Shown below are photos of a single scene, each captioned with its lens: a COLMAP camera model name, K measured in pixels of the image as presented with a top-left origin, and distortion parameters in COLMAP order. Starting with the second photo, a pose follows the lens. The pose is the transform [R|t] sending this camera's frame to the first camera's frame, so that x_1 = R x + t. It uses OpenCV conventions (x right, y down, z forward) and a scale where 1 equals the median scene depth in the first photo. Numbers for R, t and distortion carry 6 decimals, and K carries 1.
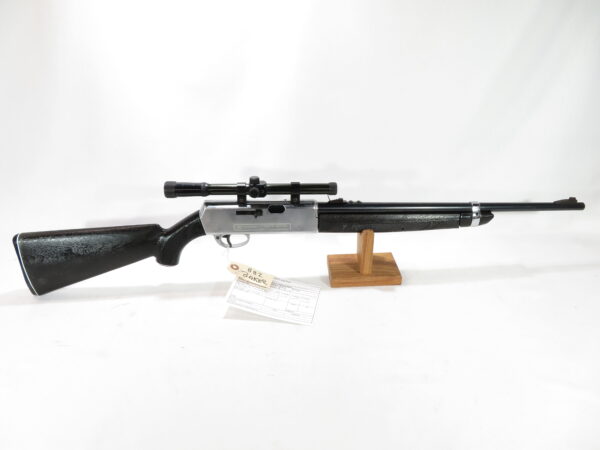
lens RADIAL K [[443.9, 0, 300.0], [0, 443.9, 225.0], [0, 0, 1]] dist [-0.001278, 0.000288]
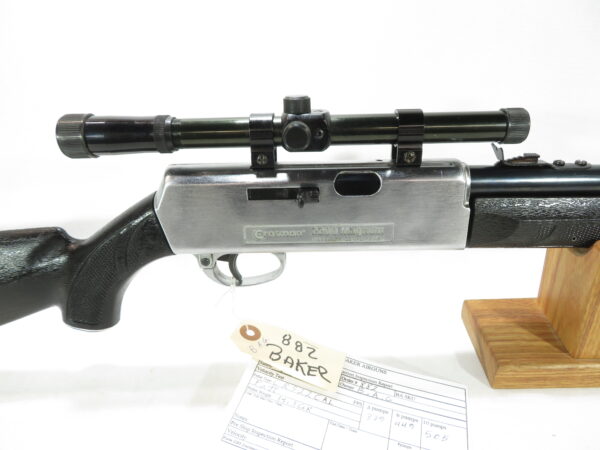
lens RADIAL K [[432.6, 0, 293.3], [0, 432.6, 209.4], [0, 0, 1]] dist [0.000451, -0.000668]
pose [[0.993548, -0.011171, -0.112862, -0.064008], [0.002593, 0.997115, -0.075867, 0.012278], [0.113384, 0.075085, 0.990710, 0.629706]]
